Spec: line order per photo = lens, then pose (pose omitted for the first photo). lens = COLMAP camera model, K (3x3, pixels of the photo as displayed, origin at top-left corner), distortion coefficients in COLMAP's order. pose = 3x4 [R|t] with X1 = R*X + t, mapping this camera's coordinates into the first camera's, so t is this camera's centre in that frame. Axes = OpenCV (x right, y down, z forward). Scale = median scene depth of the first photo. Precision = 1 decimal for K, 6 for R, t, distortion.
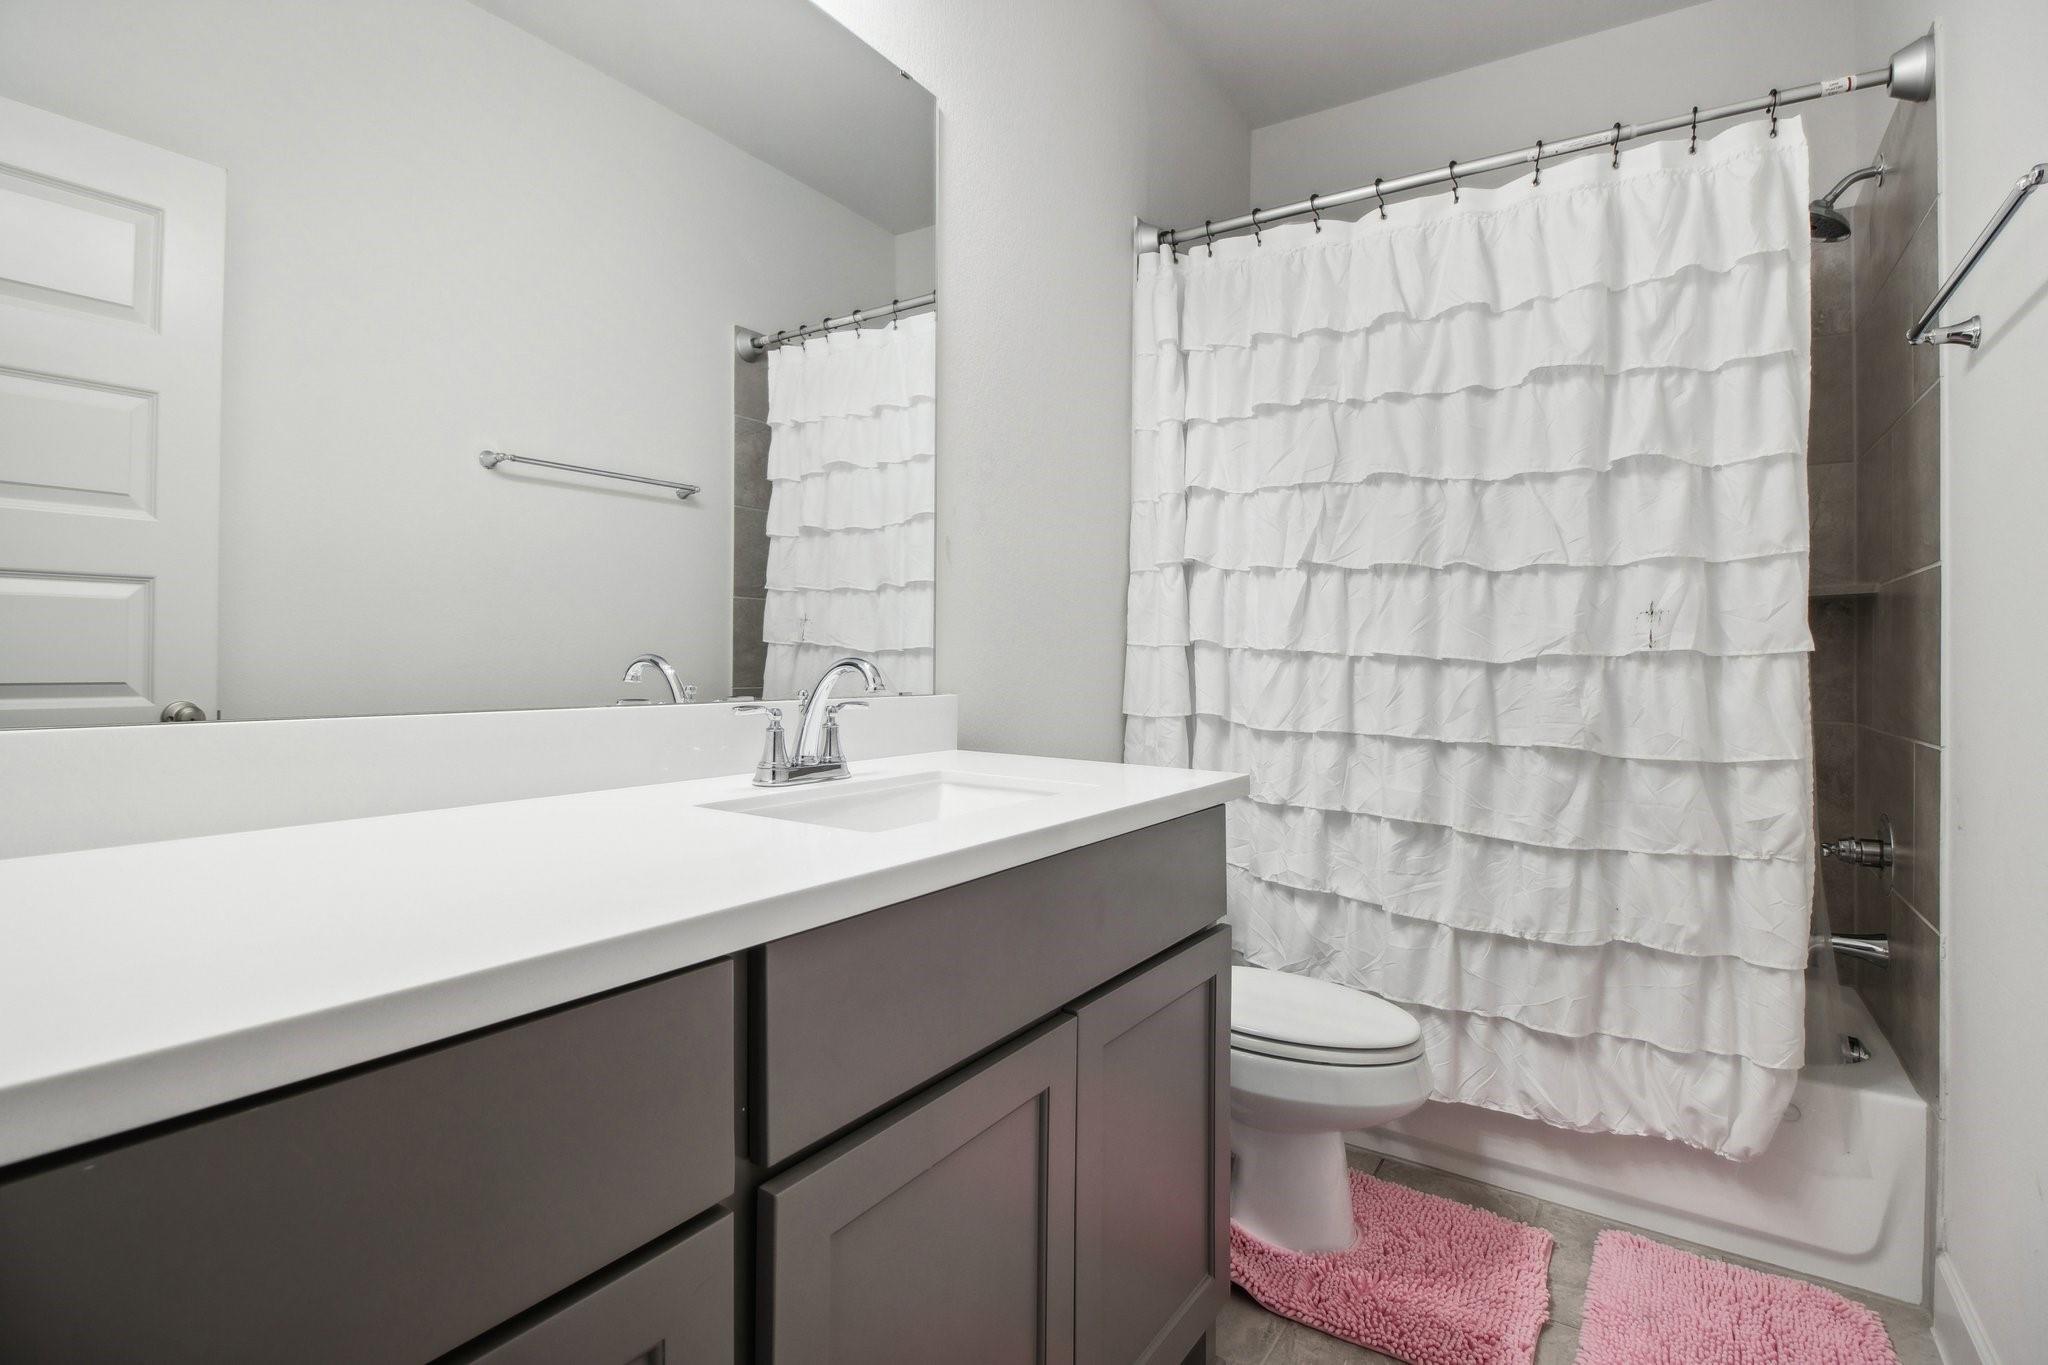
lens RADIAL K [[953.8, 0, 1038.4], [0, 953.8, 645.1], [0, 0, 1]] dist [0.000105, -0.001351]
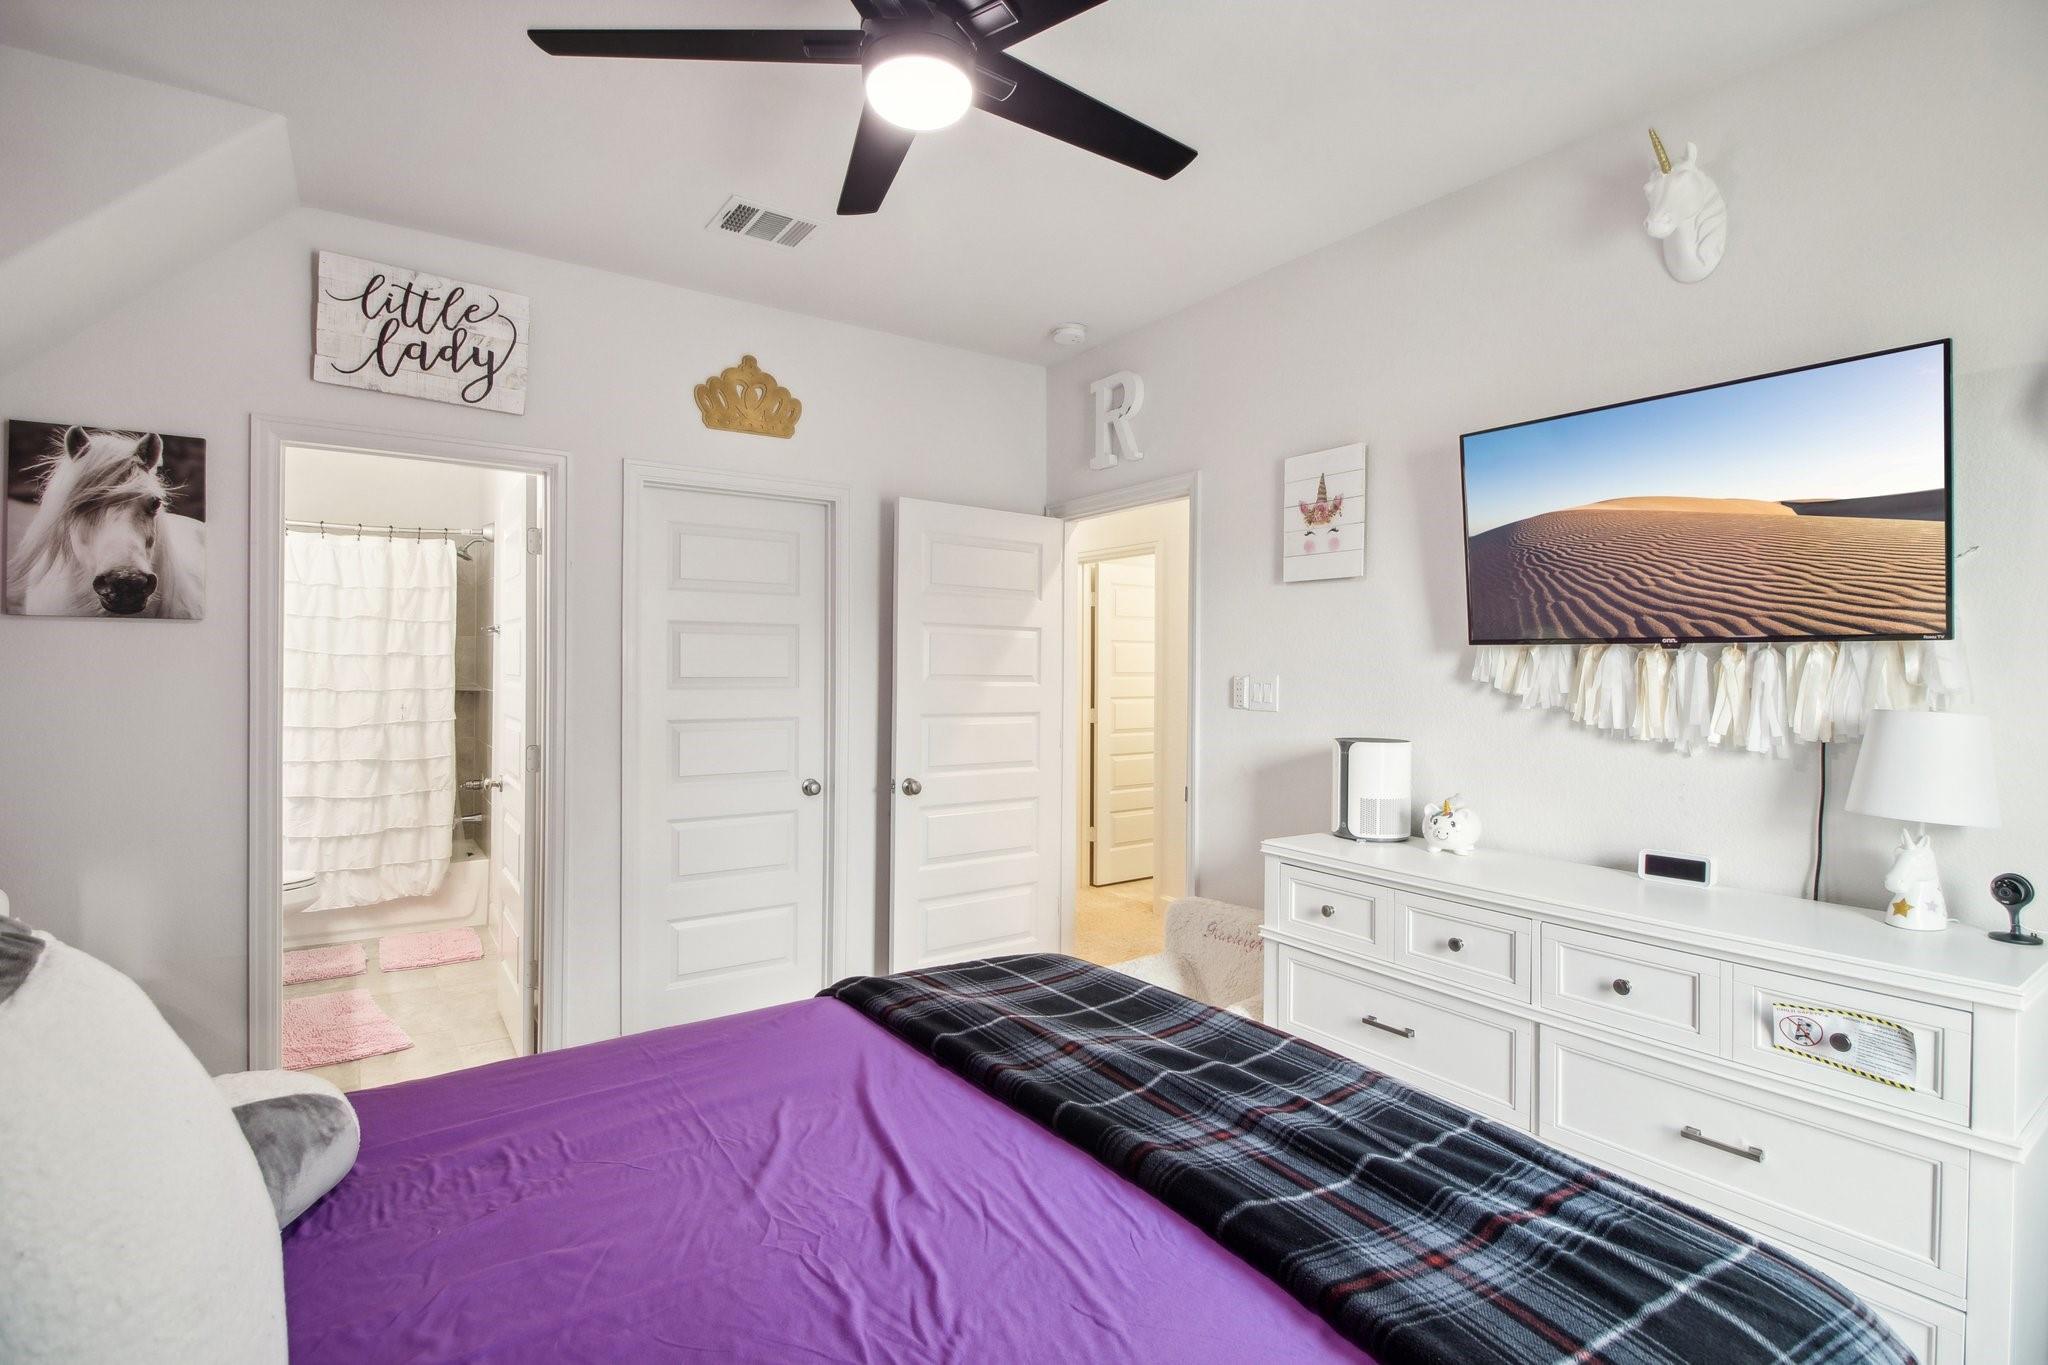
lens RADIAL K [[953.8, 0, 1025.2], [0, 953.8, 662.6], [0, 0, 1]] dist [0.000105, -0.001351]
pose [[0.372630, -0.011952, 0.927903, -1.217107], [-0.022011, 0.999522, 0.021713, -0.257392], [-0.927719, -0.028515, 0.372188, -1.661356]]
